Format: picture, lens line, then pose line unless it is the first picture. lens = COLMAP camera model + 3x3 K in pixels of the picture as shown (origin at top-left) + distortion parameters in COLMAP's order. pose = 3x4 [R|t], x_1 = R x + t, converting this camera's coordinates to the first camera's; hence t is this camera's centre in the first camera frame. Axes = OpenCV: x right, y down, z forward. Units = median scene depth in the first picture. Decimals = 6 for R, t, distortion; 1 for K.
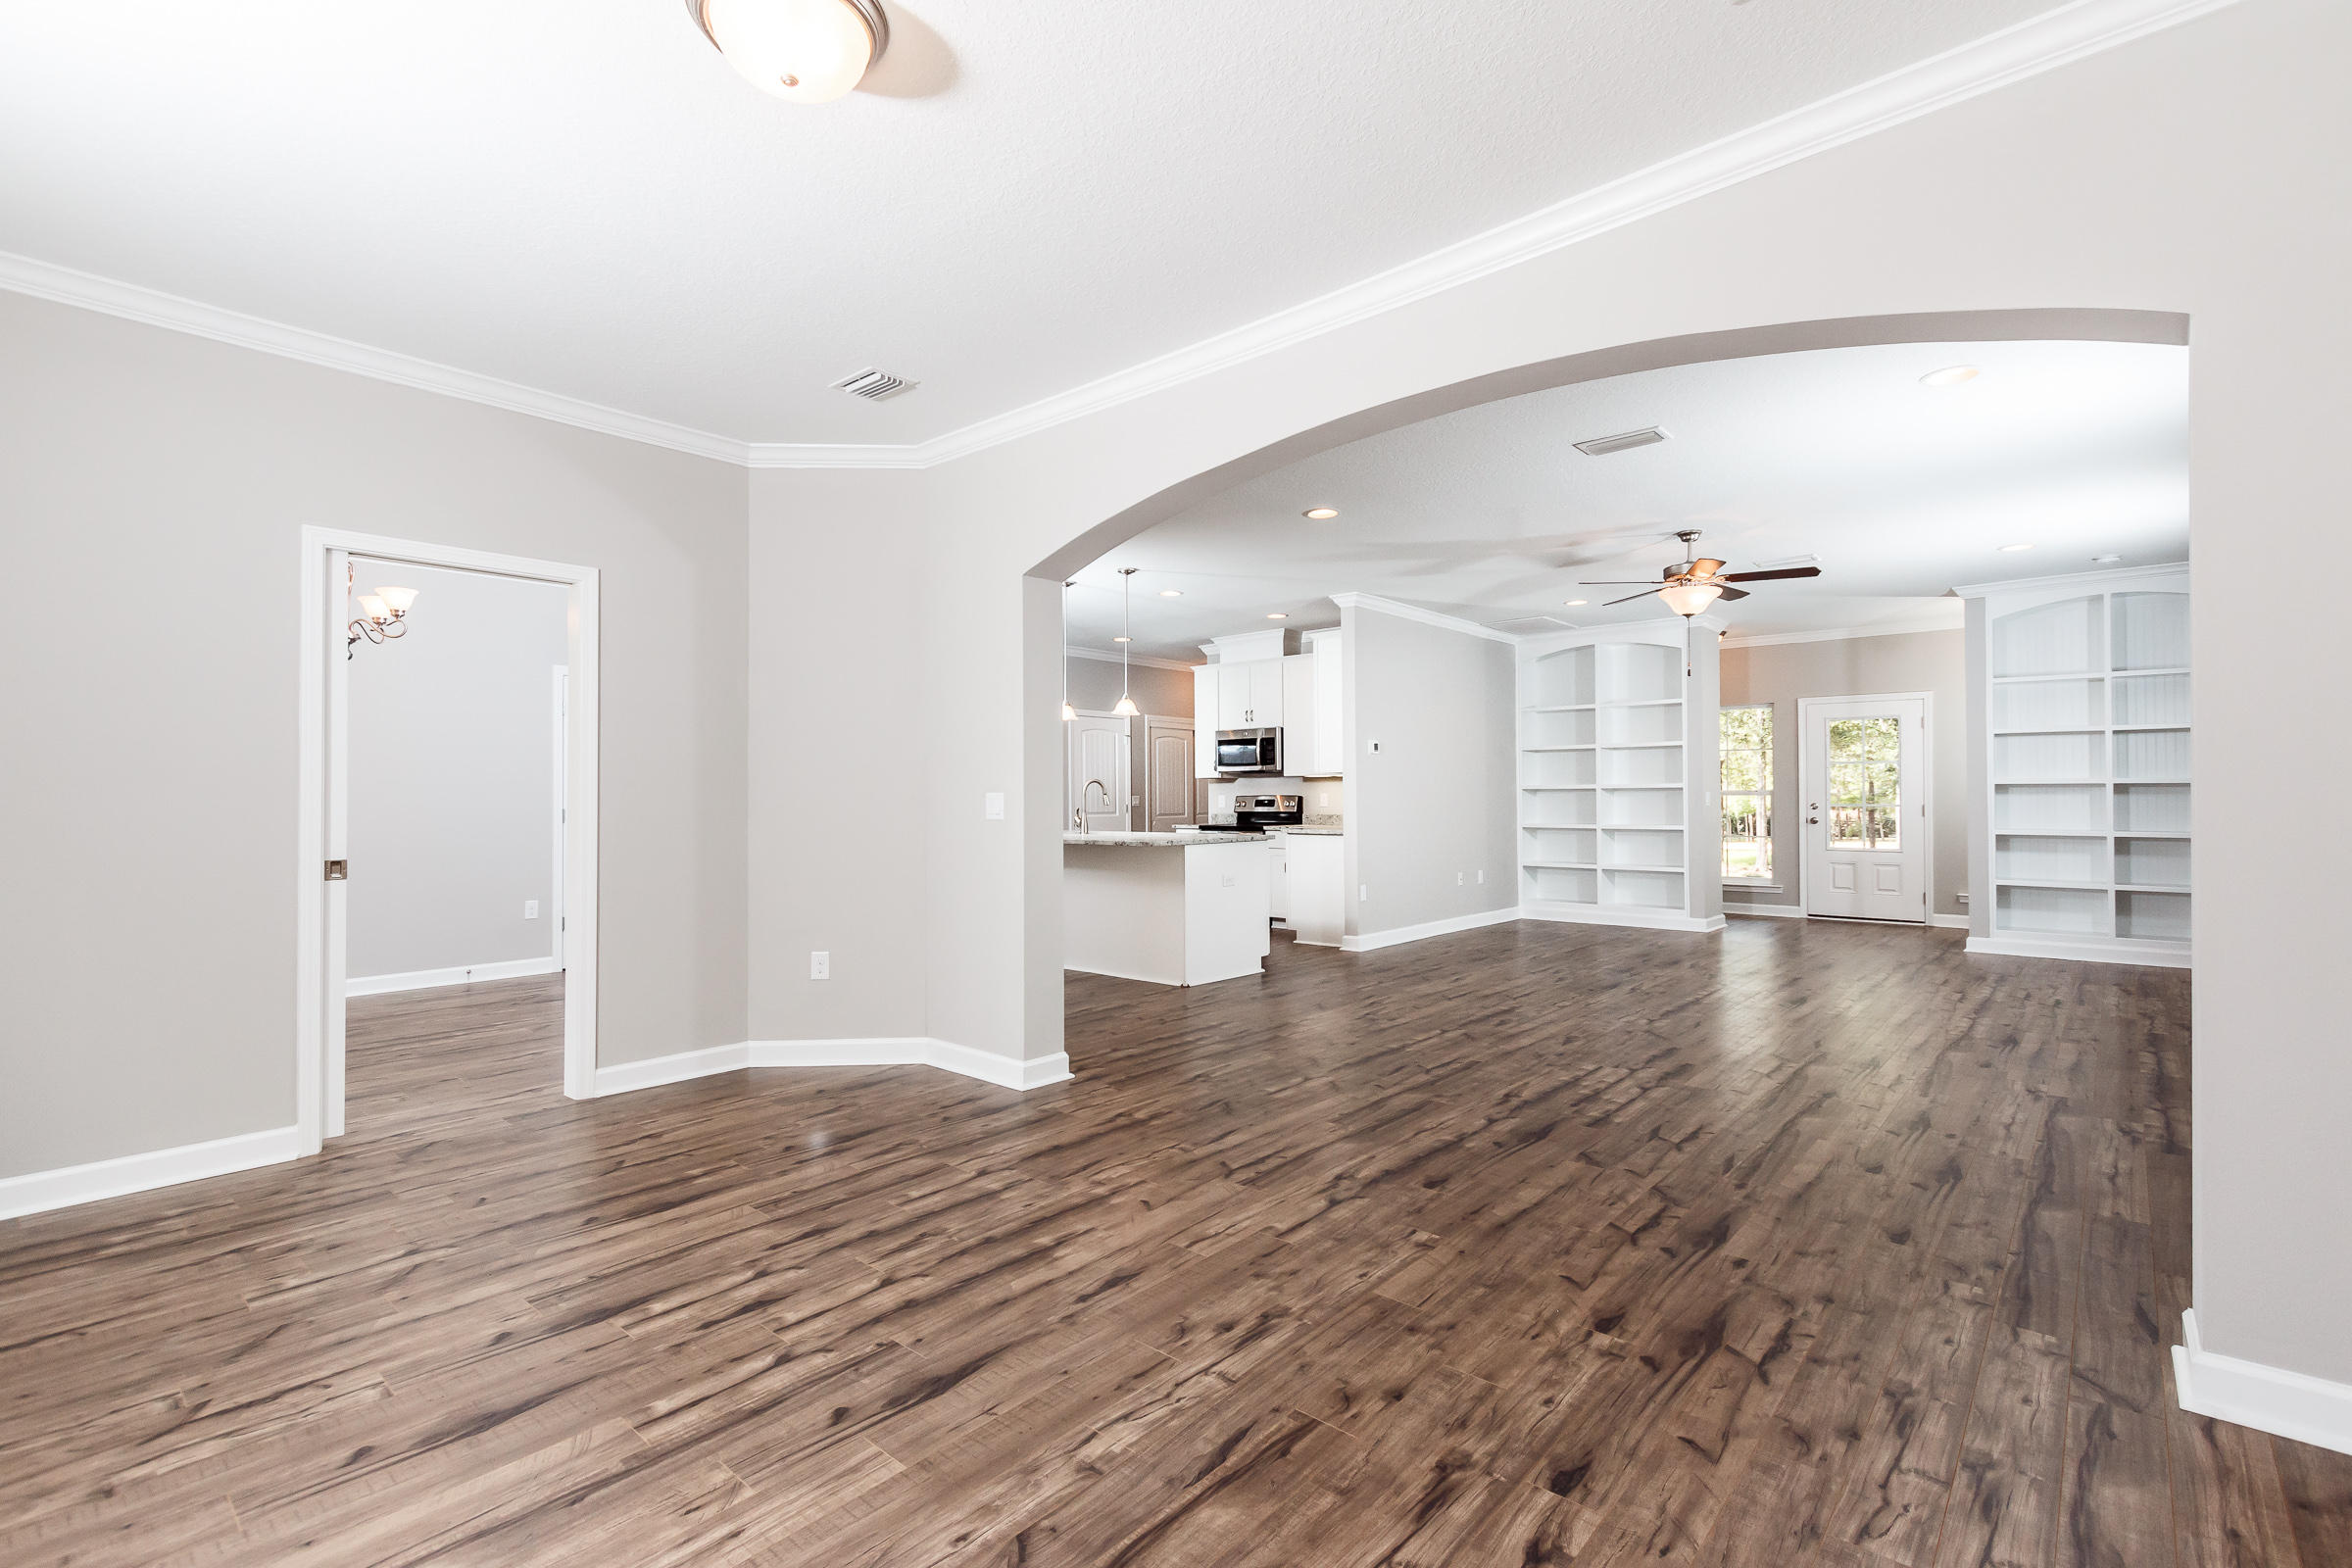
lens RADIAL K [[1071.7, 0, 1173.9], [0, 1071.7, 801.3], [0, 0, 1]] dist [0.010371, -0.000535]
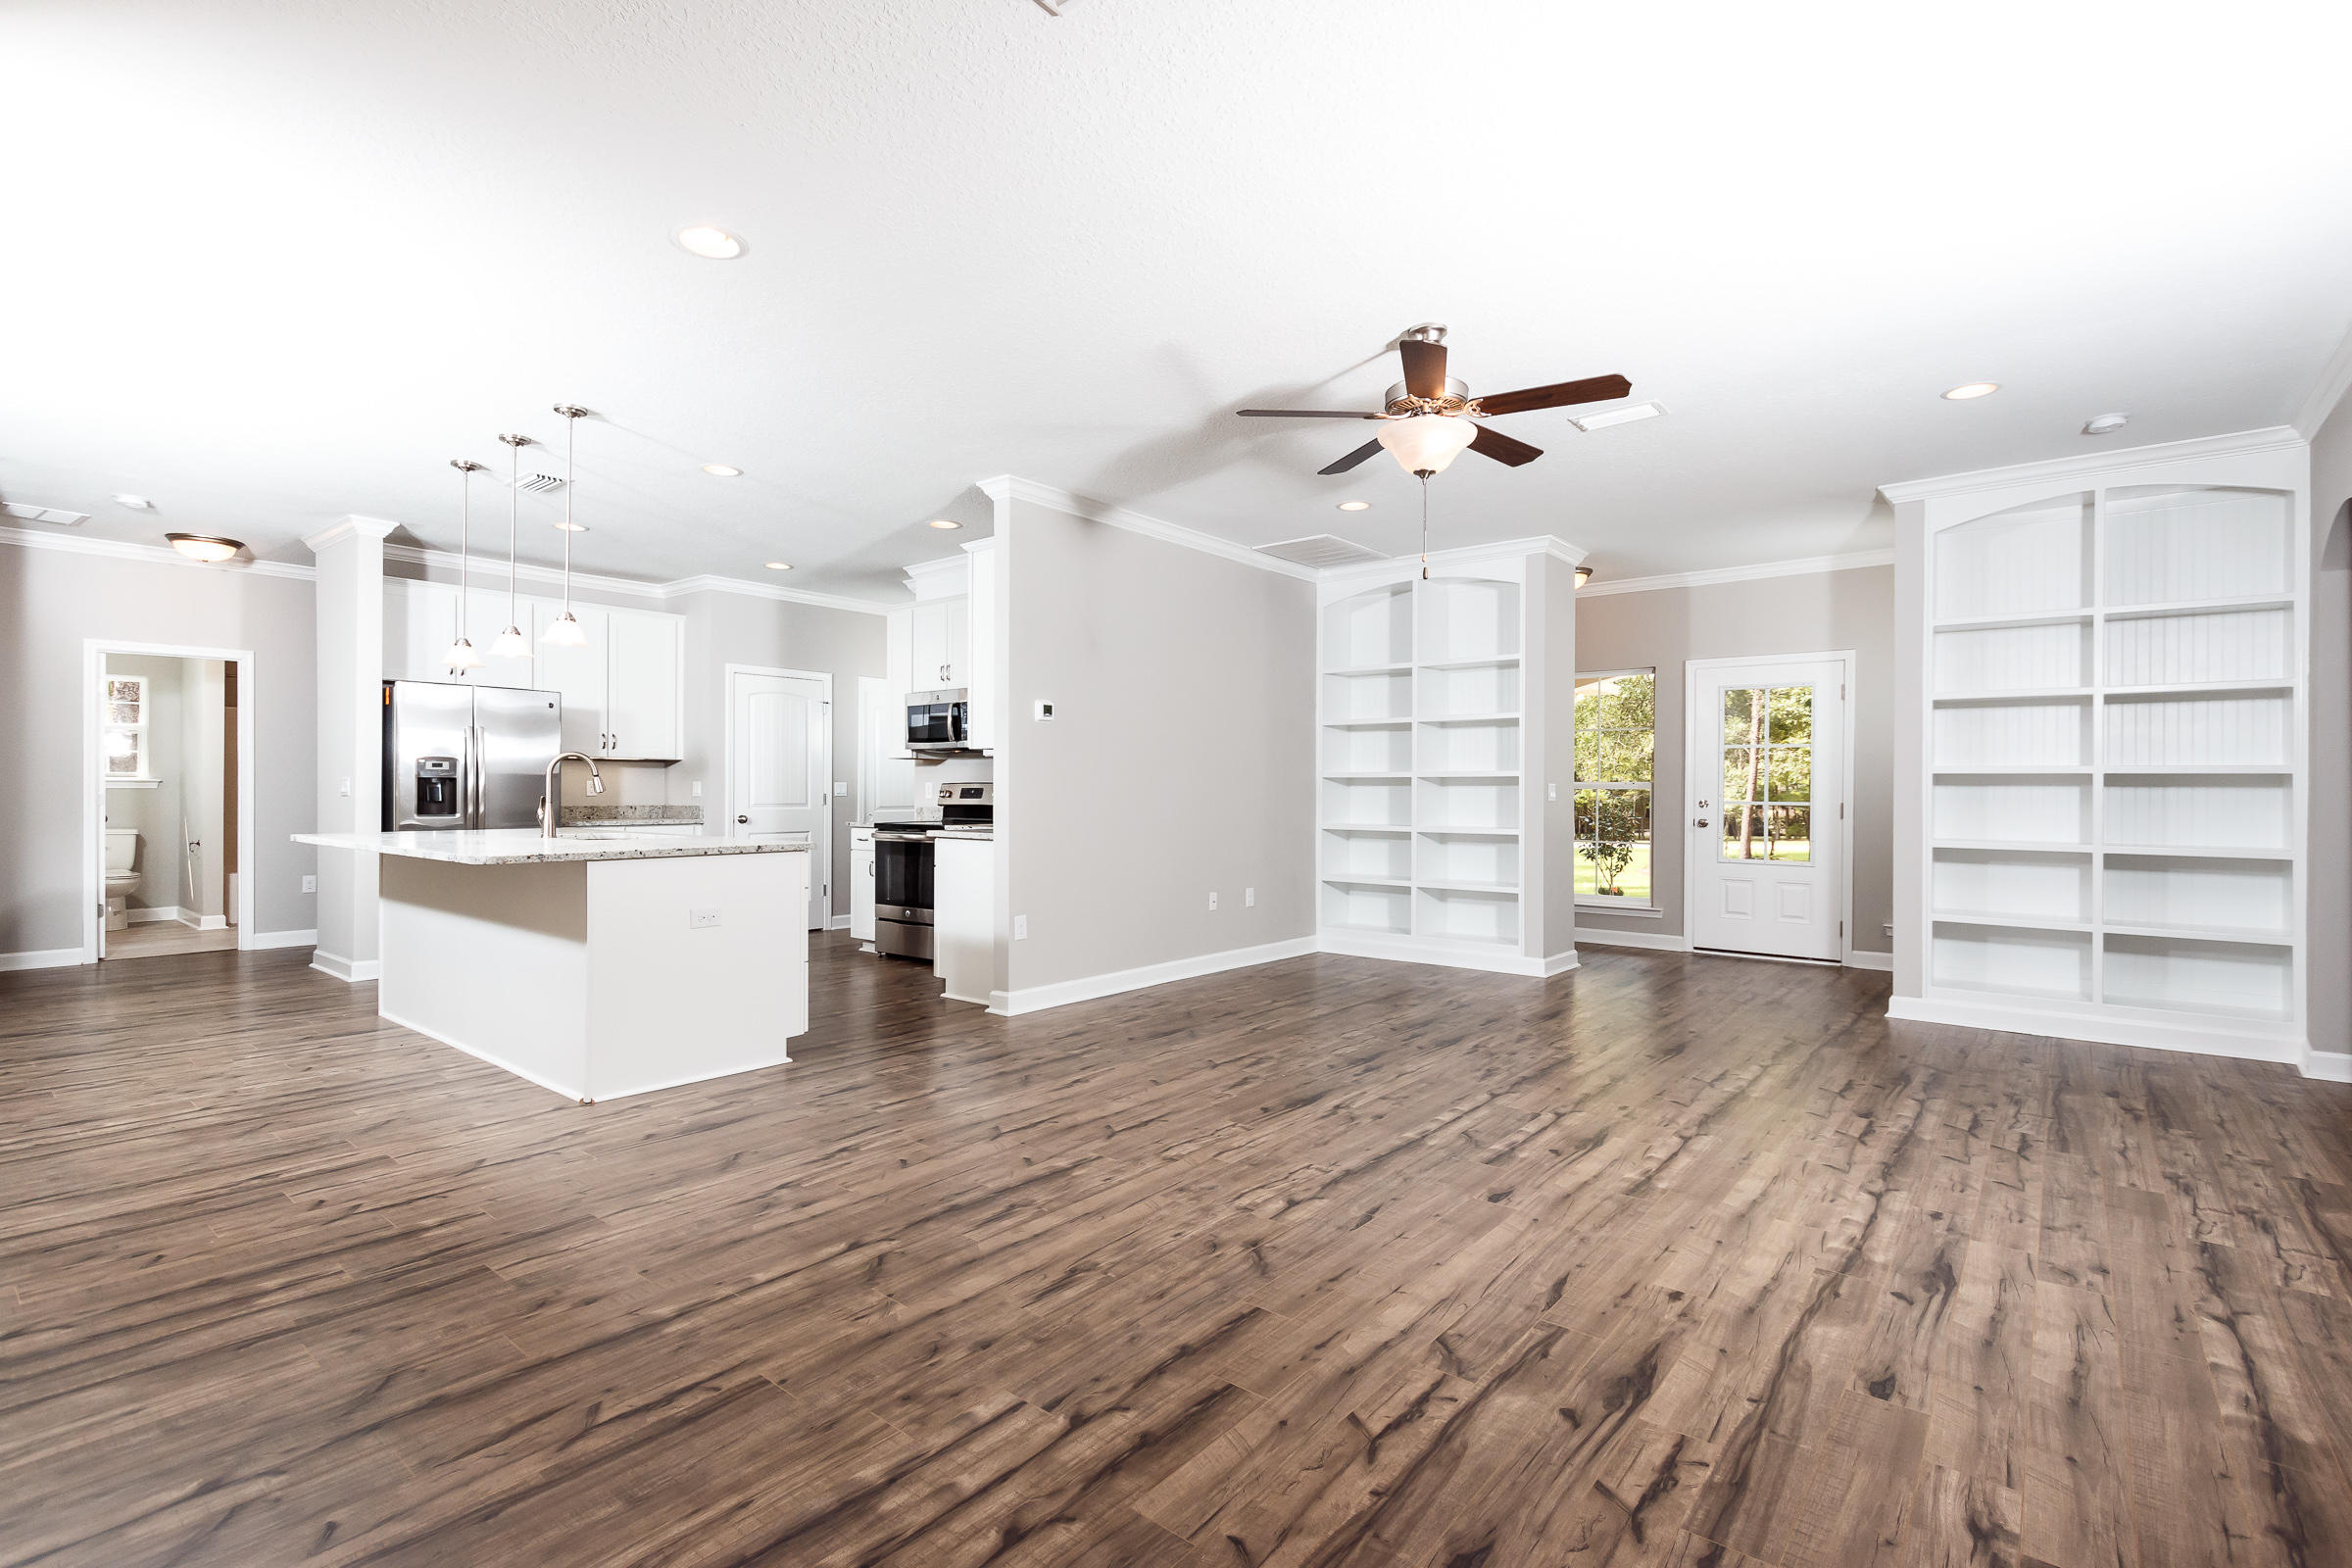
lens RADIAL K [[1071.7, 0, 1183.2], [0, 1071.7, 789.4], [0, 0, 1]] dist [0.010371, -0.000535]
pose [[0.999498, 0.008592, 0.030506, 0.209825], [-0.008559, 0.999963, -0.001206, -0.001312], [-0.030516, 0.000944, 0.999534, 0.261458]]
